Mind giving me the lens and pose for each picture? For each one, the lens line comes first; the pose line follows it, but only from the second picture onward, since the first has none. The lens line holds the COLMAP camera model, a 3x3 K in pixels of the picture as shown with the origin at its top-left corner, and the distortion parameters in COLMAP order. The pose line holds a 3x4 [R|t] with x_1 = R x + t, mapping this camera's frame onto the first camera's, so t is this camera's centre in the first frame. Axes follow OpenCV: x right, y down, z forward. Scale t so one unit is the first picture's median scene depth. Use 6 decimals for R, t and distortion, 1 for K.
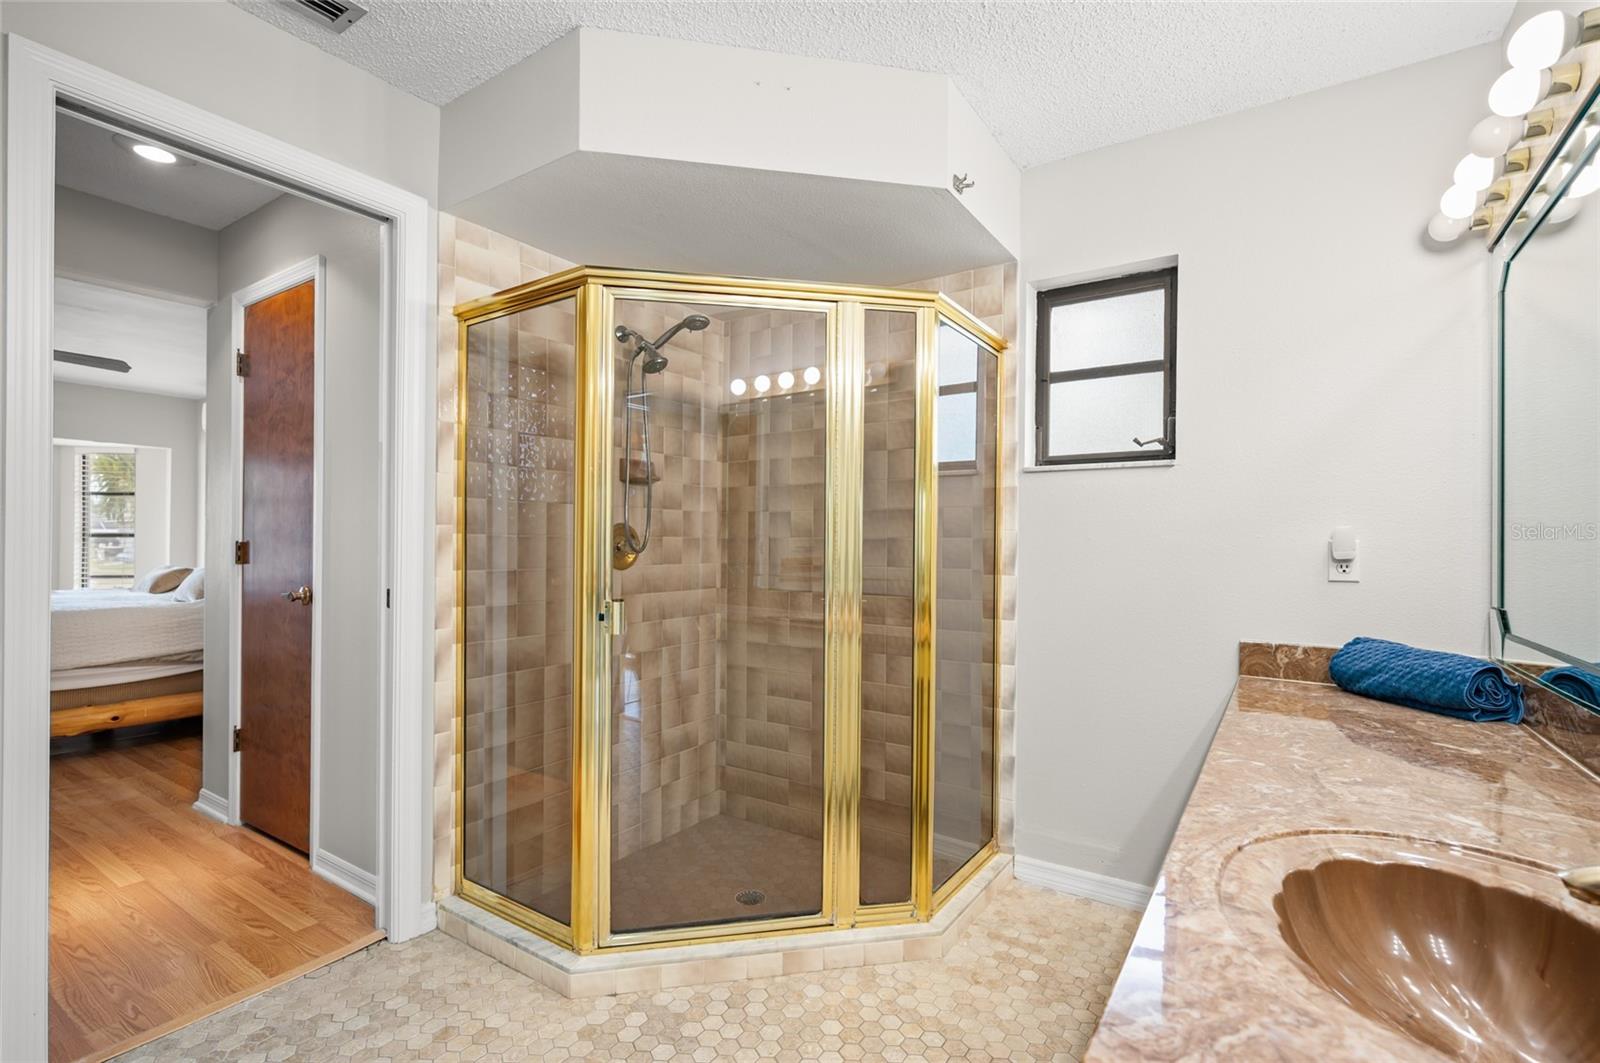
lens RADIAL K [[724.3, 0, 800.0], [0, 724.3, 531.5], [0, 0, 1]] dist [-0.000132, 0.000032]
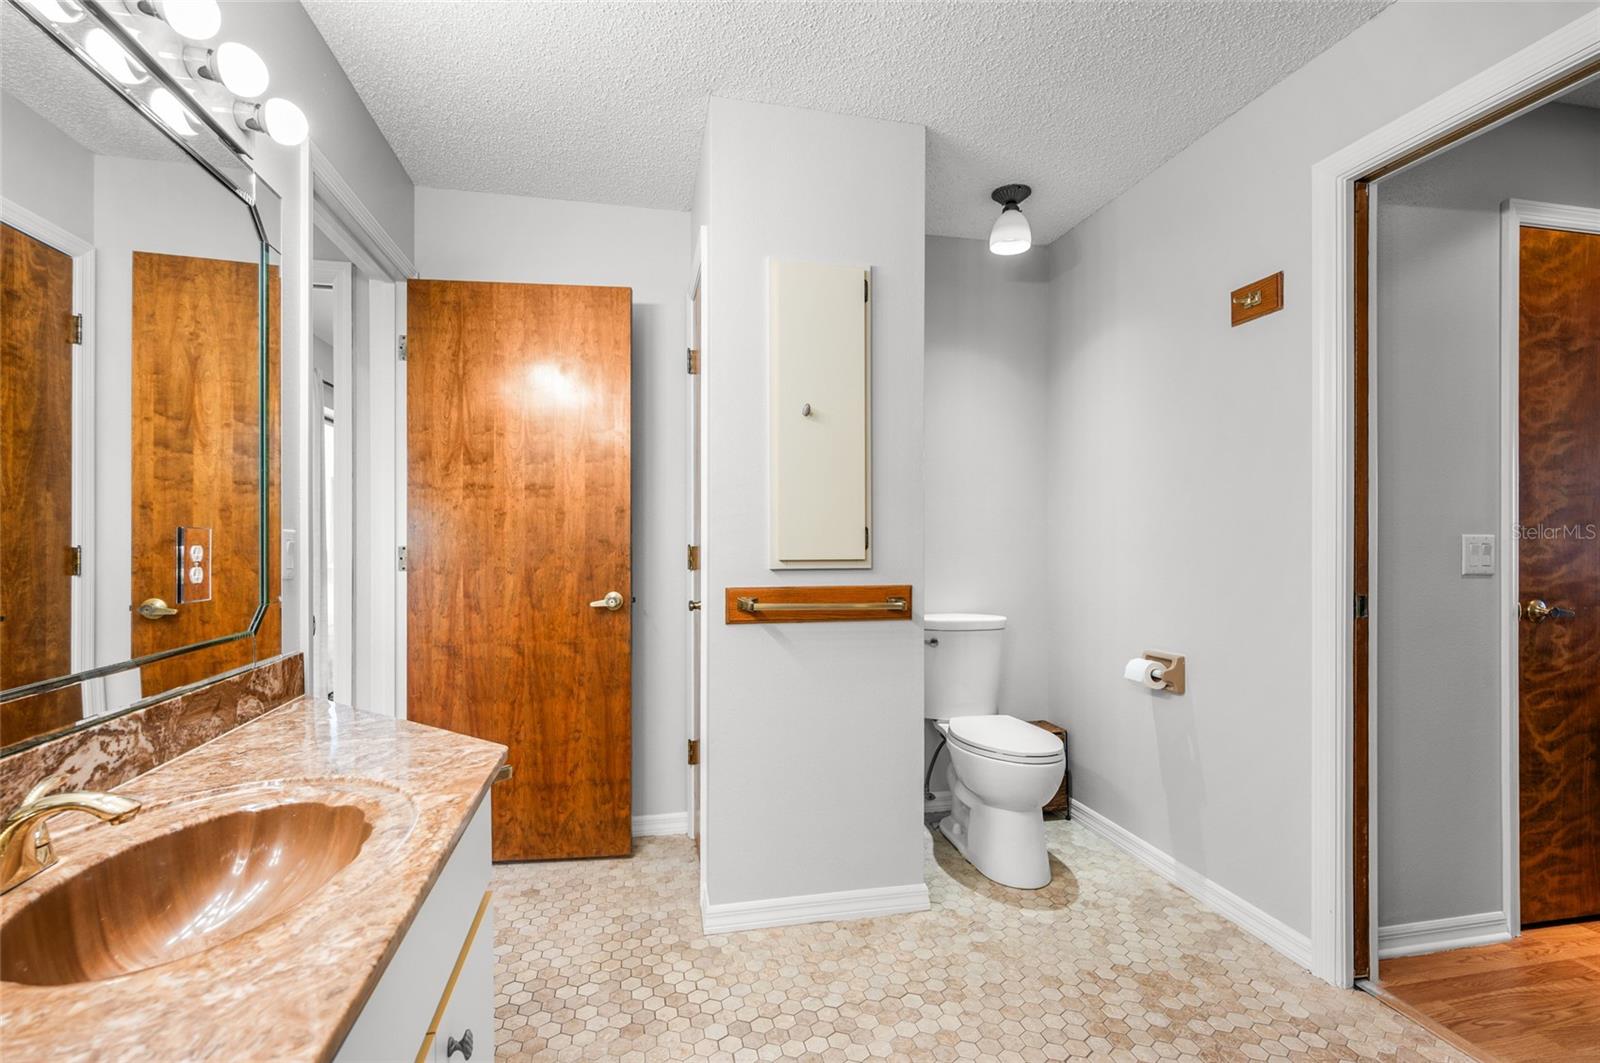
lens RADIAL K [[724.3, 0, 800.0], [0, 724.3, 531.5], [0, 0, 1]] dist [-0.000132, 0.000032]
pose [[-0.688688, -0.008954, -0.725002, 0.814984], [0.000314, 0.999920, -0.012648, 0.017985], [0.725058, -0.008938, -0.688630, 1.859067]]
